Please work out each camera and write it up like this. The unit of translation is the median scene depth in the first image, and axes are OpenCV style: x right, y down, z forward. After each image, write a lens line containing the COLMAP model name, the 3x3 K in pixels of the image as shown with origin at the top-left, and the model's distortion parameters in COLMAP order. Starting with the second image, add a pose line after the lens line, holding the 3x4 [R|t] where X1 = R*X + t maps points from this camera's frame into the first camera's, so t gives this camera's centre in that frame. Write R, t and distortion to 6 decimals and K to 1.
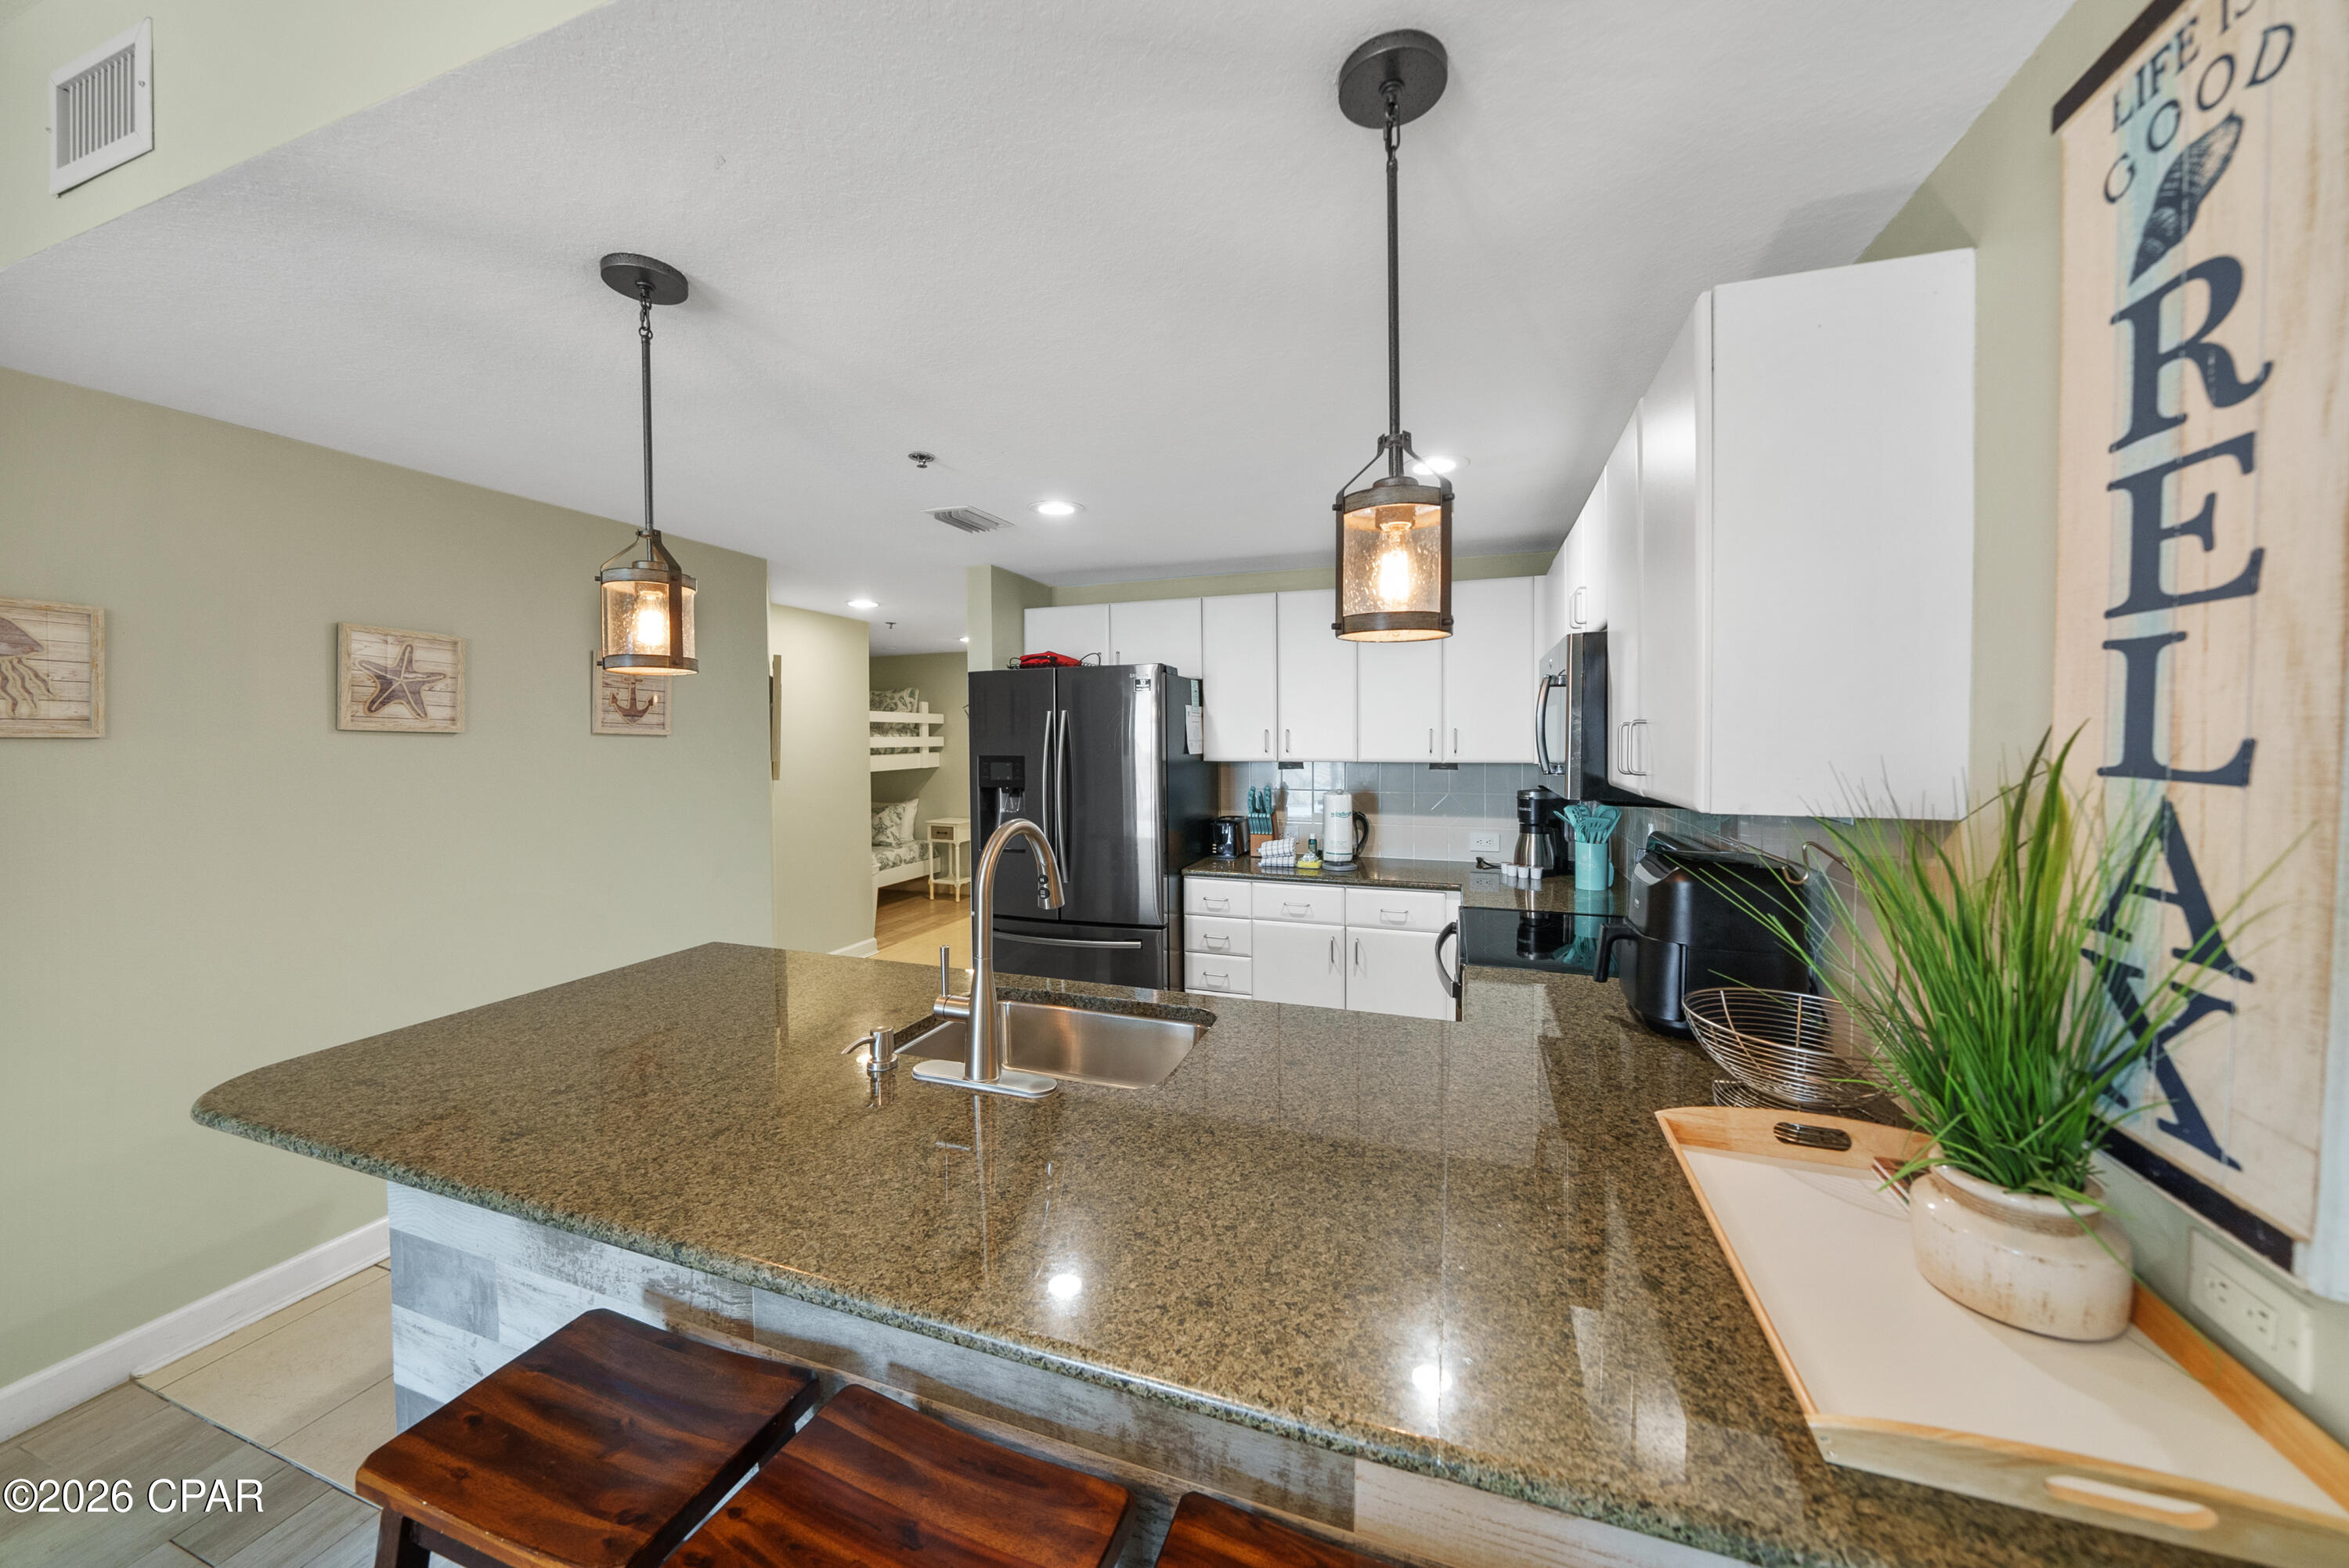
lens RADIAL K [[826.6, 0, 1173.2], [0, 826.6, 756.6], [0, 0, 1]] dist [-0.005627, -0.000145]
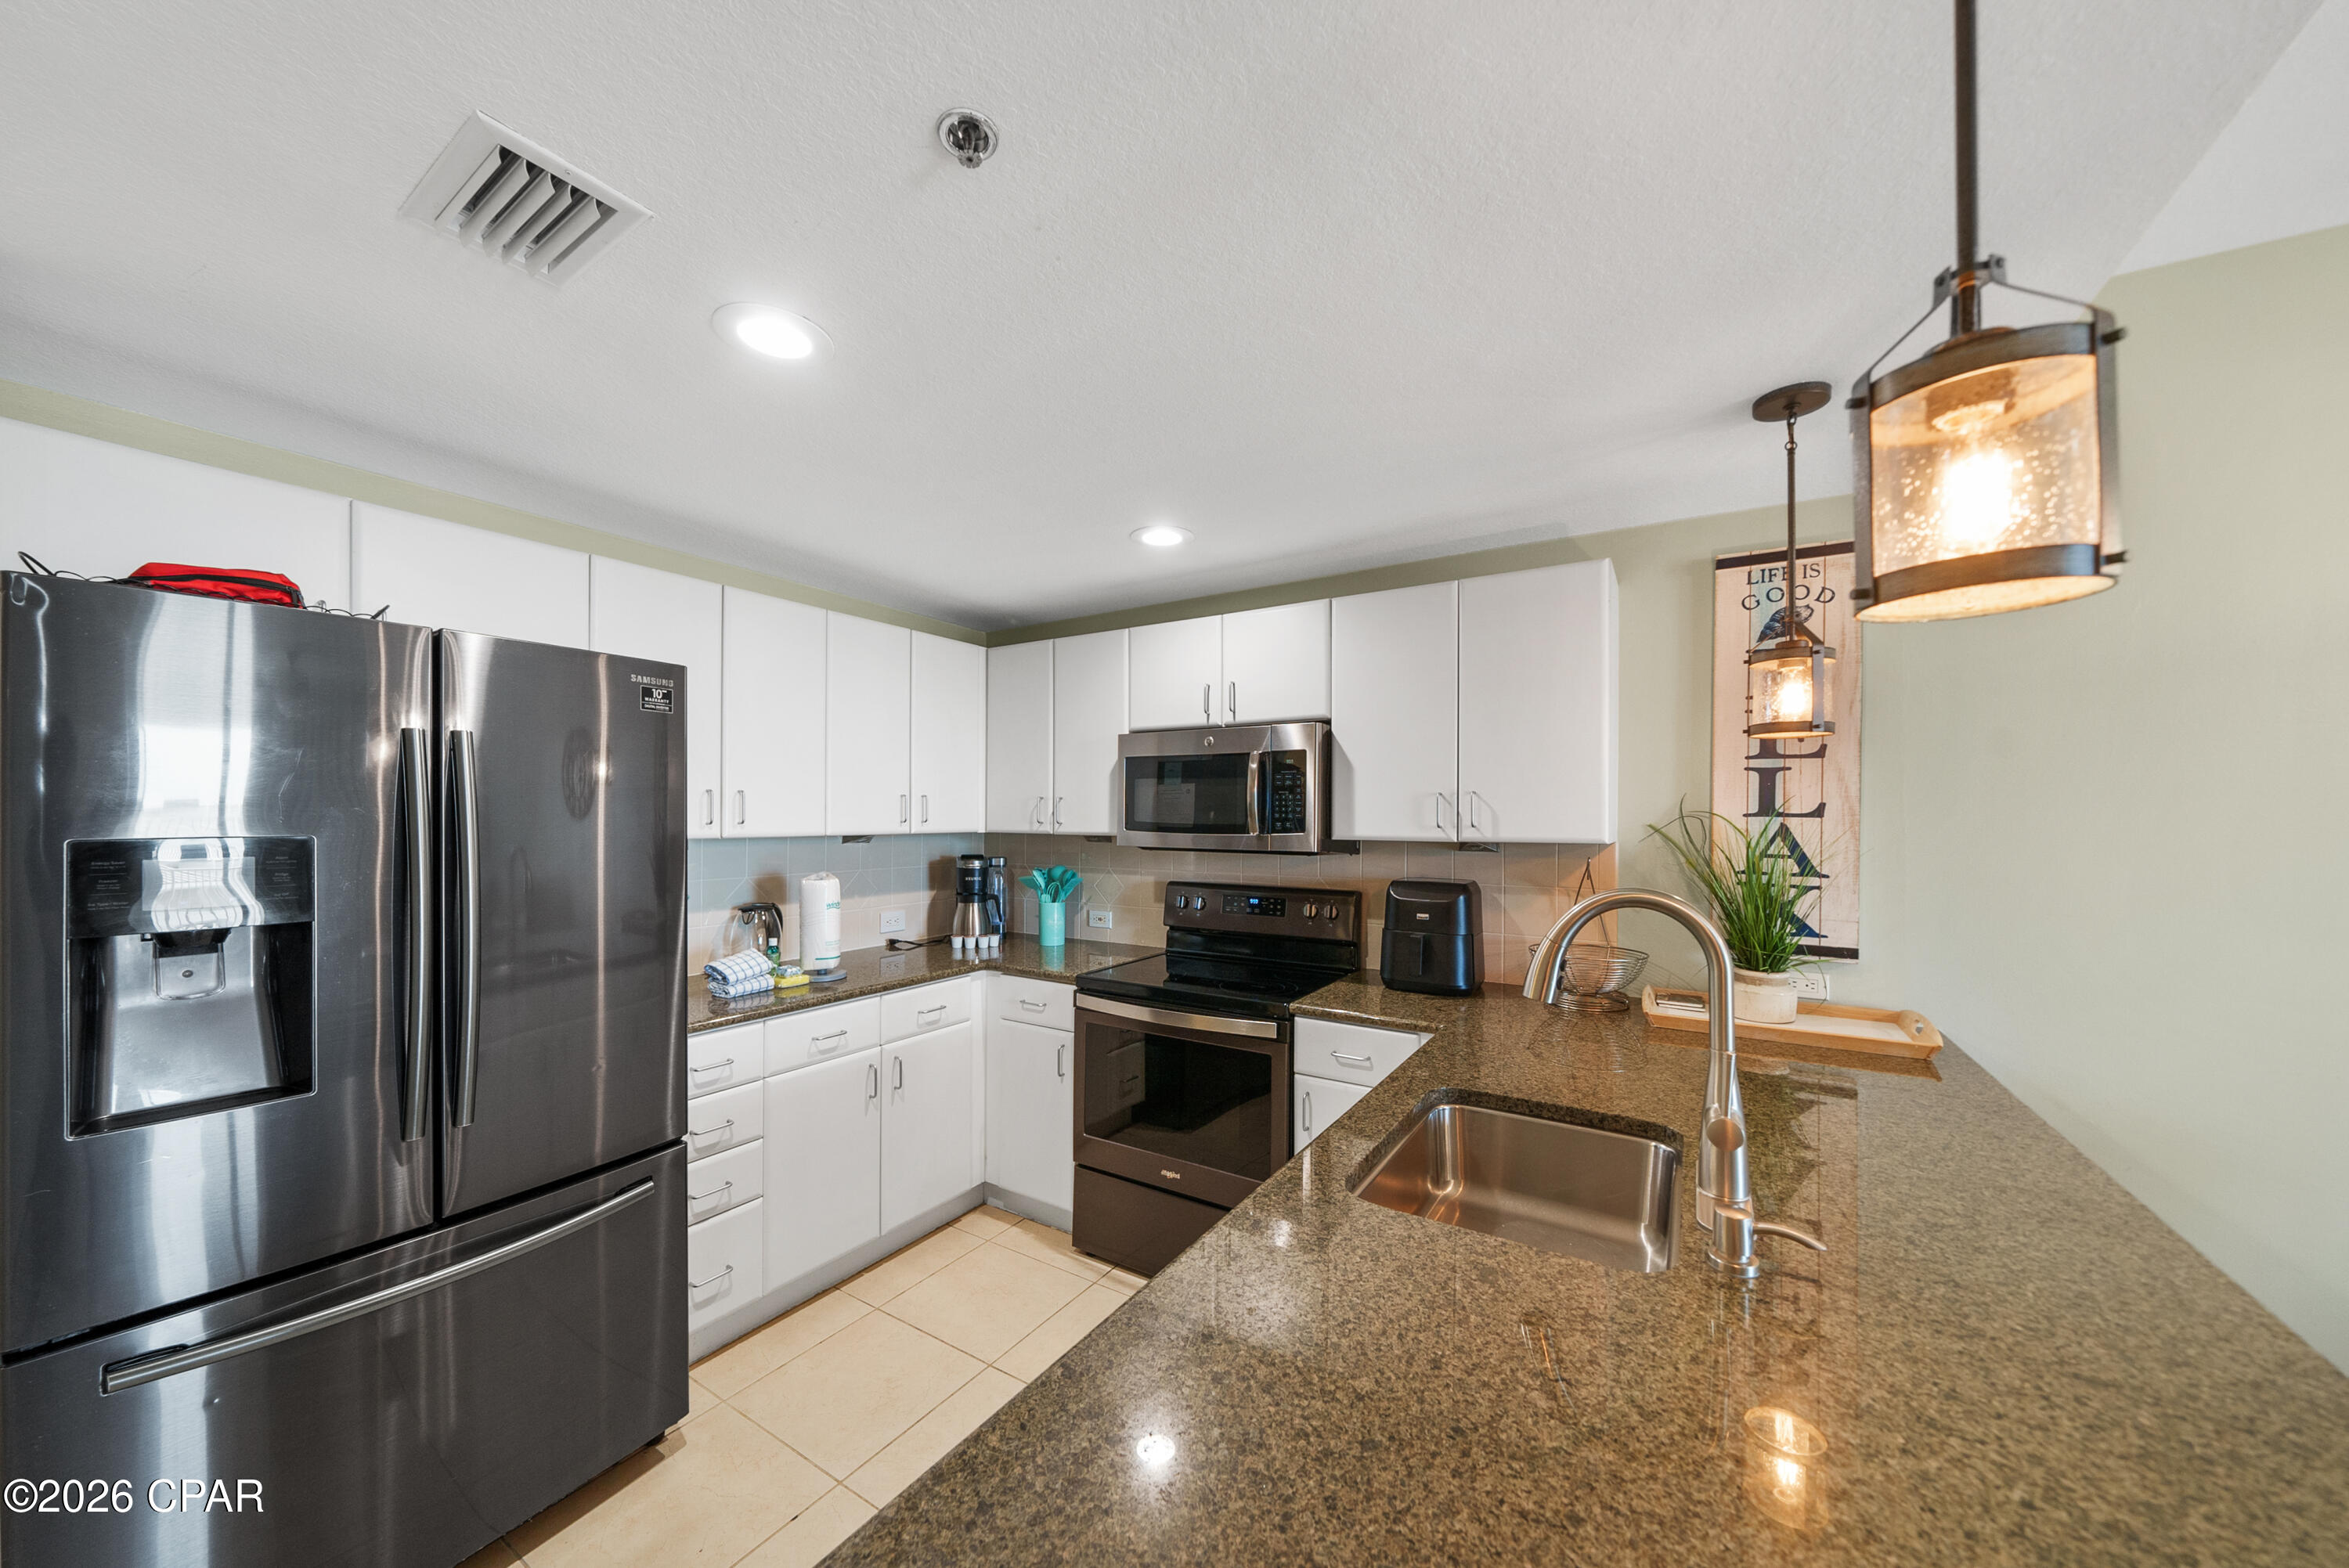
lens RADIAL K [[819.8, 0, 1163.7], [0, 819.8, 812.4], [0, 0, 1]] dist [-0.000655, 0.000001]
pose [[0.227374, 0.005645, 0.973791, -2.112534], [0.020865, 0.999725, -0.010667, -0.002220], [-0.973584, 0.022743, 0.227194, 2.440691]]
